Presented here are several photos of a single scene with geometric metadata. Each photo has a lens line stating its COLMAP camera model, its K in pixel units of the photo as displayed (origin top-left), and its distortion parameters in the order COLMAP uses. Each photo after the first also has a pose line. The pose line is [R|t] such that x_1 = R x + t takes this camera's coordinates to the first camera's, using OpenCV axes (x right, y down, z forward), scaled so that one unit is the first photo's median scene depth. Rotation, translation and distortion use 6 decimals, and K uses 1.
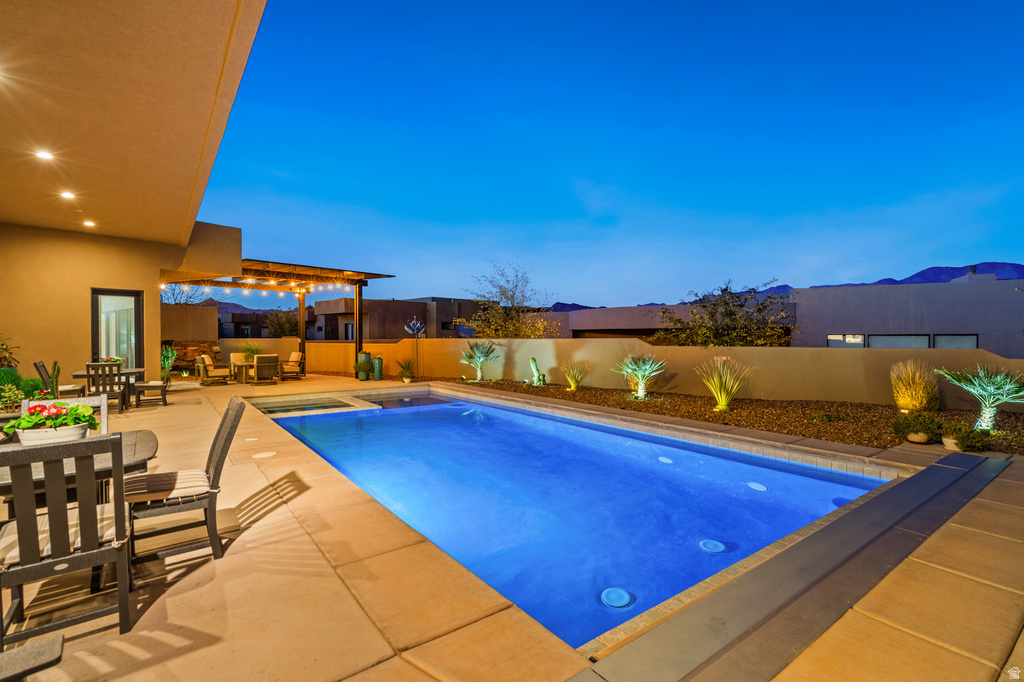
lens RADIAL K [[482.8, 0, 516.7], [0, 482.8, 341.6], [0, 0, 1]] dist [-0.000240, 0.000013]
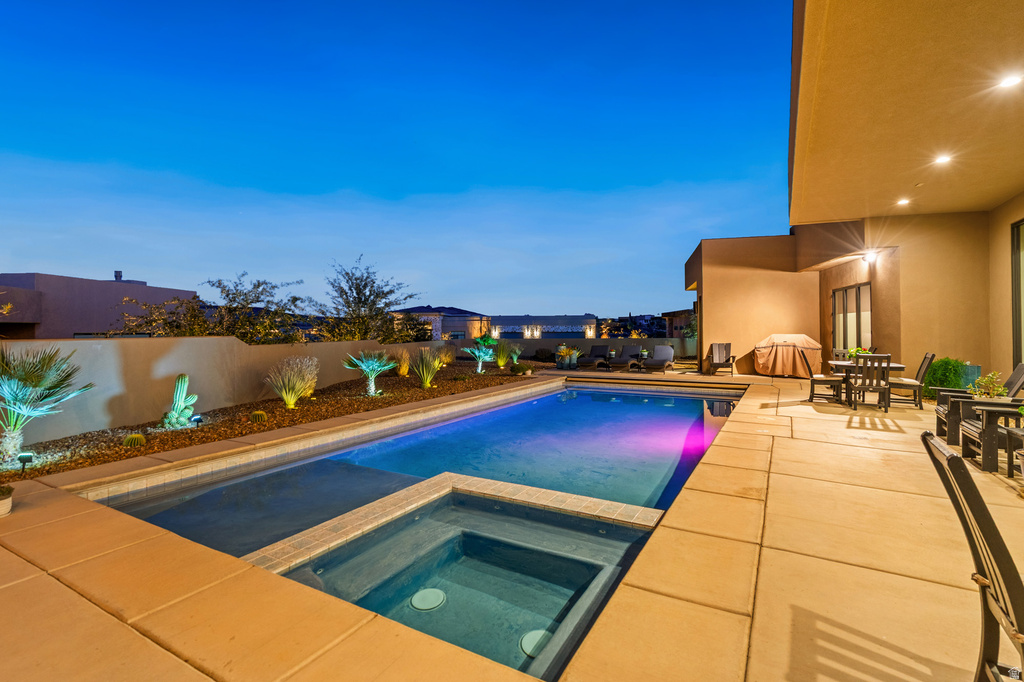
lens RADIAL K [[482.8, 0, 516.7], [0, 482.8, 341.6], [0, 0, 1]] dist [-0.000240, 0.000013]
pose [[-0.446919, 0.016247, 0.894427, -0.809714], [0.032496, 0.999470, -0.001918, 0.015767], [-0.893984, 0.028208, -0.447210, 1.251271]]
